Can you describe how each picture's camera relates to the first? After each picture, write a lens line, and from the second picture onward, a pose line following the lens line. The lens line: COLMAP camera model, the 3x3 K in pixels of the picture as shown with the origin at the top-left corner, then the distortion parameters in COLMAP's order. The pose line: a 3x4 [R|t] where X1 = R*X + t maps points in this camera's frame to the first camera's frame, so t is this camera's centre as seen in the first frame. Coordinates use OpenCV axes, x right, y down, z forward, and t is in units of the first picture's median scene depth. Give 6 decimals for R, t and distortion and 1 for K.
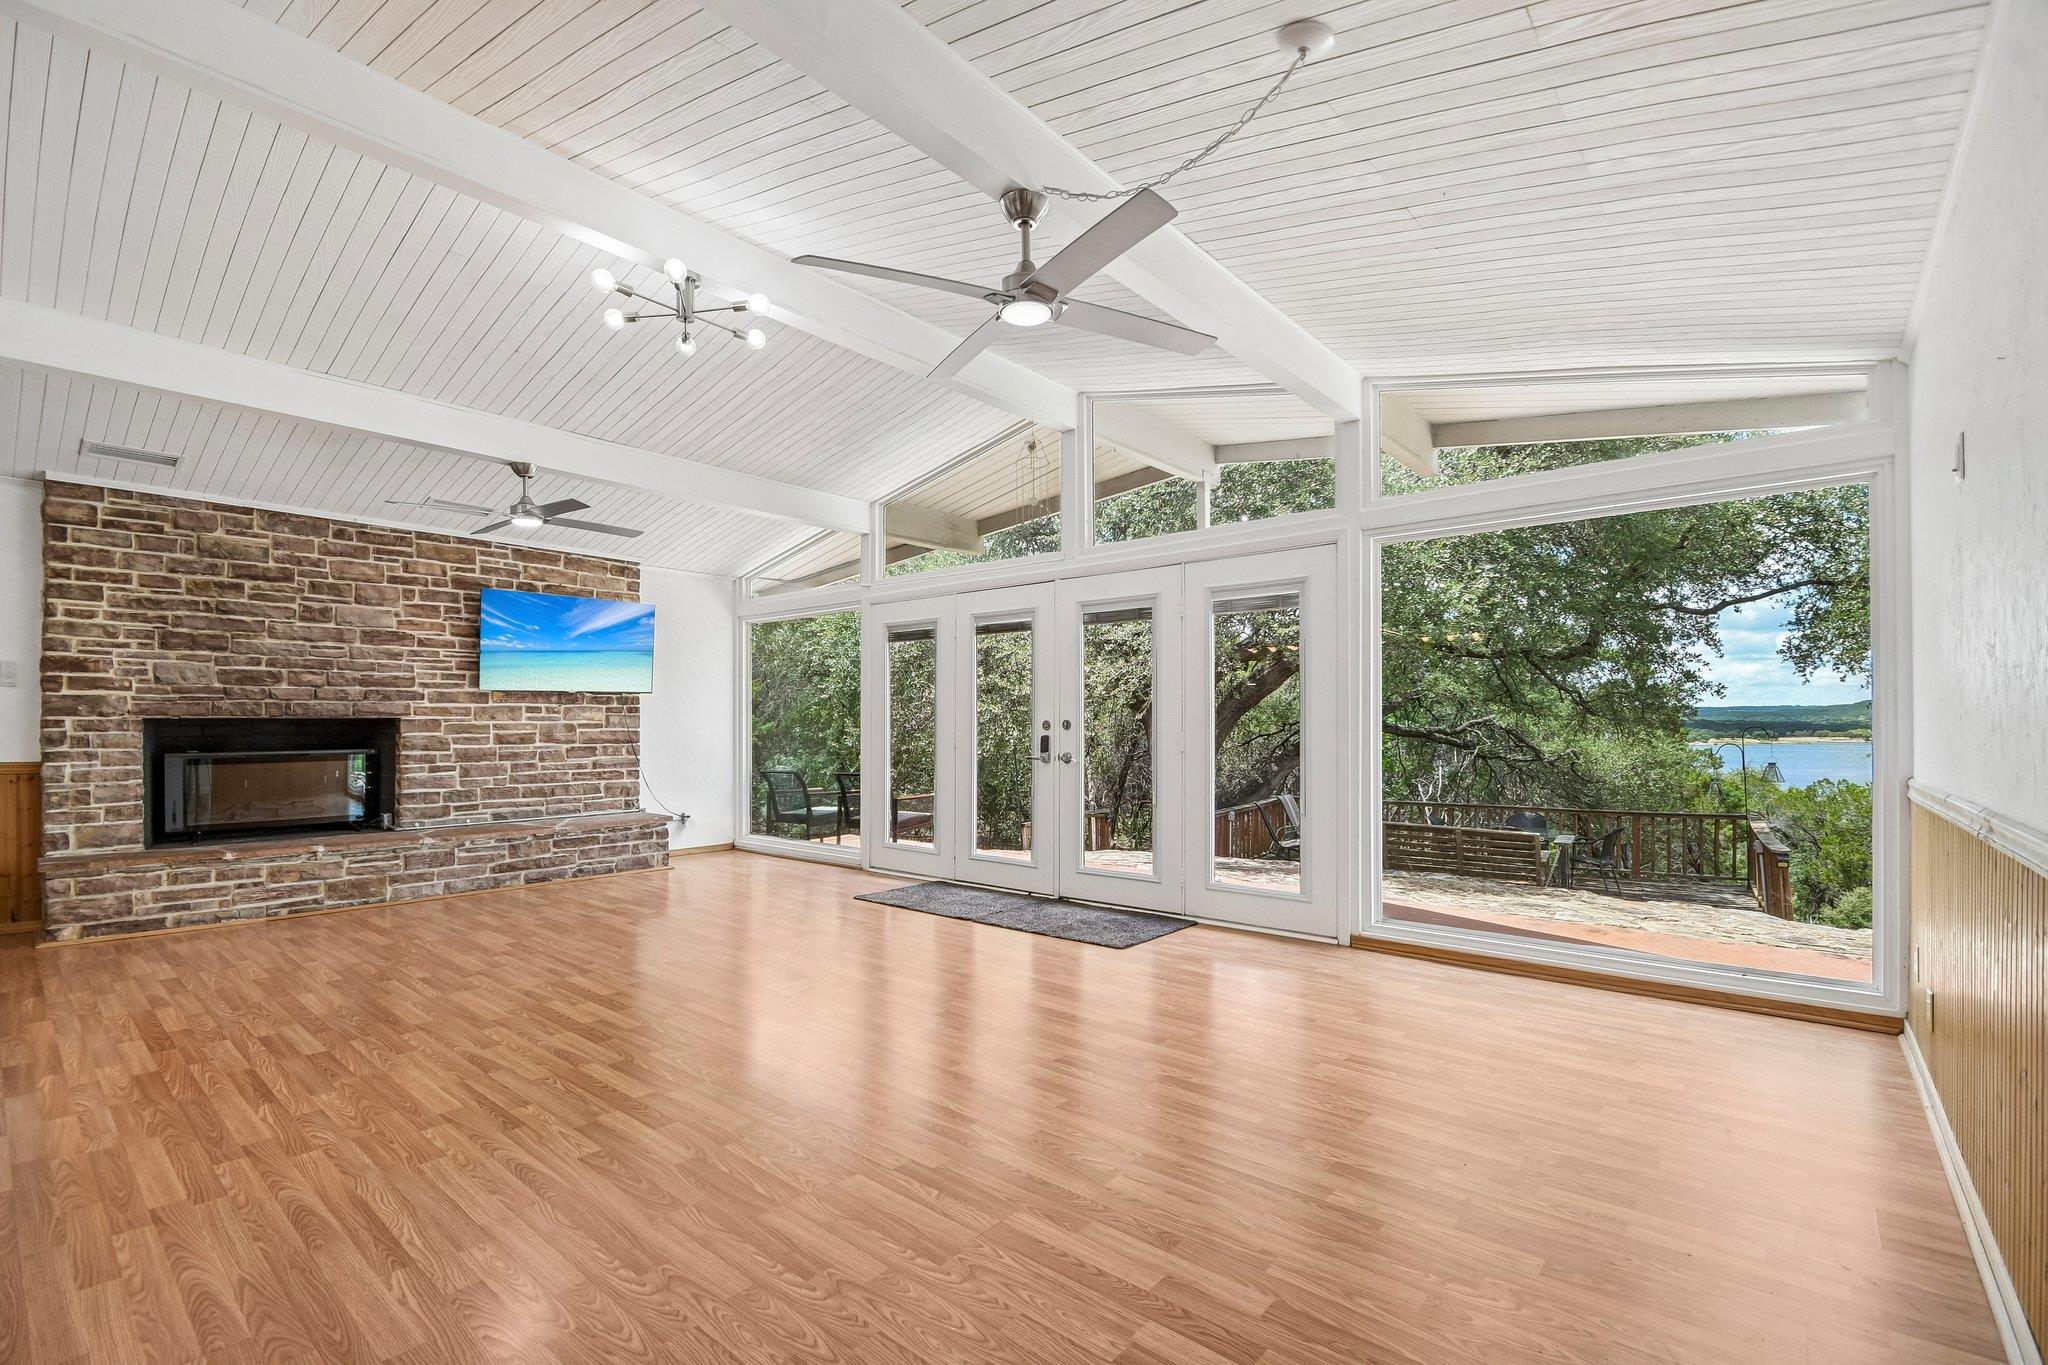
lens RADIAL K [[898.9, 0, 1018.4], [0, 898.9, 719.2], [0, 0, 1]] dist [0.024991, -0.025135]
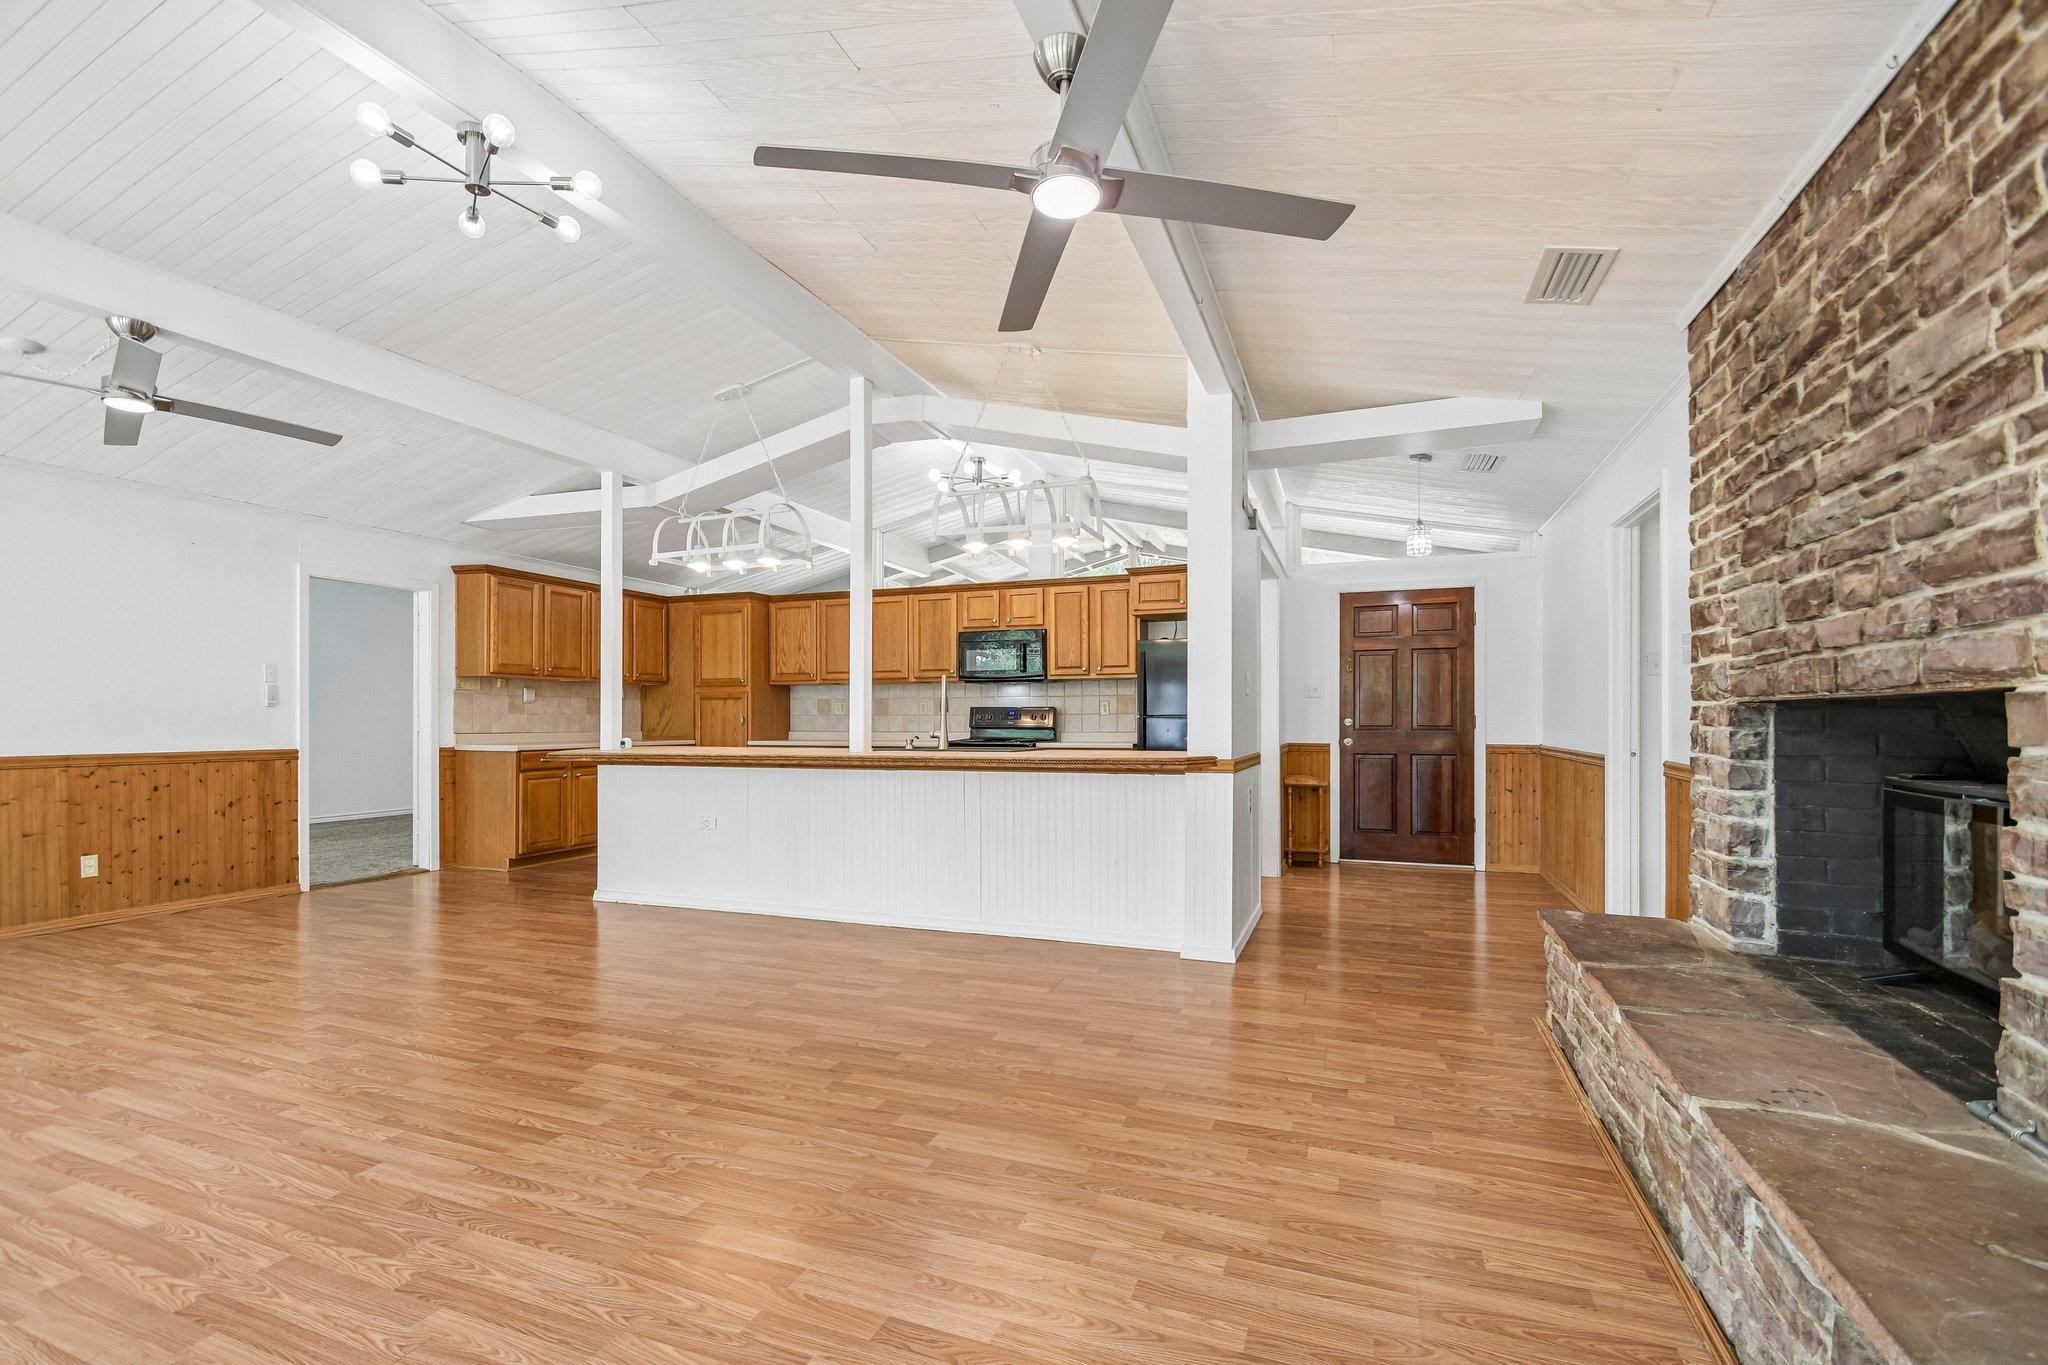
lens RADIAL K [[900.4, 0, 1018.7], [0, 900.4, 720.5], [0, 0, 1]] dist [0.015286, -0.016444]
pose [[-0.941599, 0.003845, -0.336715, -0.370053], [0.004330, 0.999990, -0.000691, 0.007463], [0.336709, -0.002108, -0.941606, 1.279325]]
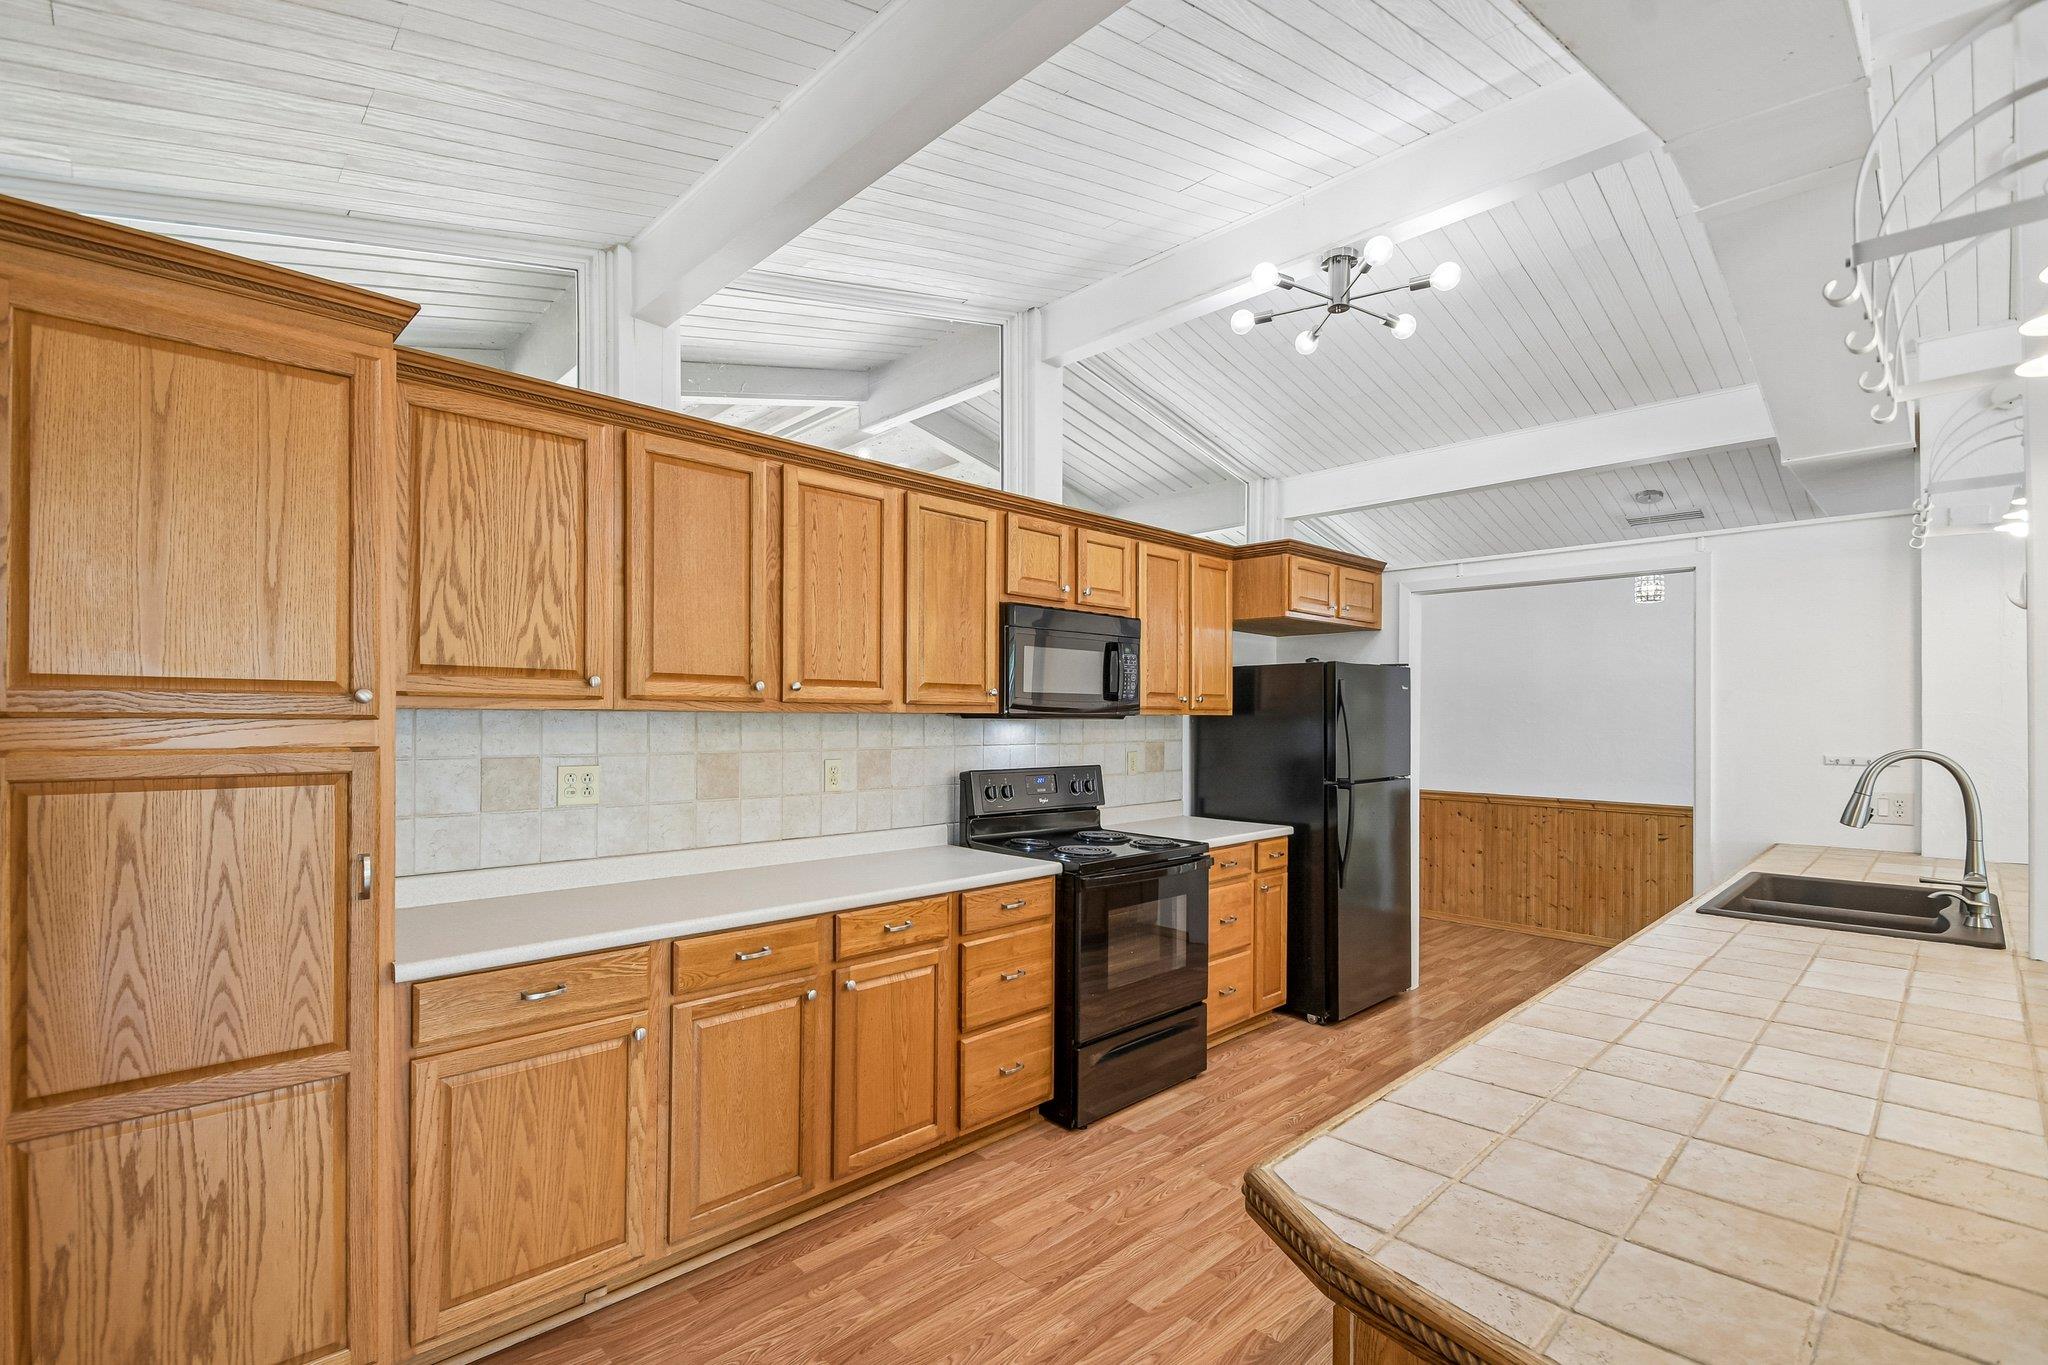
lens RADIAL K [[910.6, 0, 1002.9], [0, 910.6, 717.0], [0, 0, 1]] dist [0.000369, -0.010349]
pose [[-0.109113, 0.000809, -0.994029, -0.139992], [-0.002279, 0.999997, 0.001064, -0.054520], [0.994027, 0.002381, -0.109111, -0.008906]]
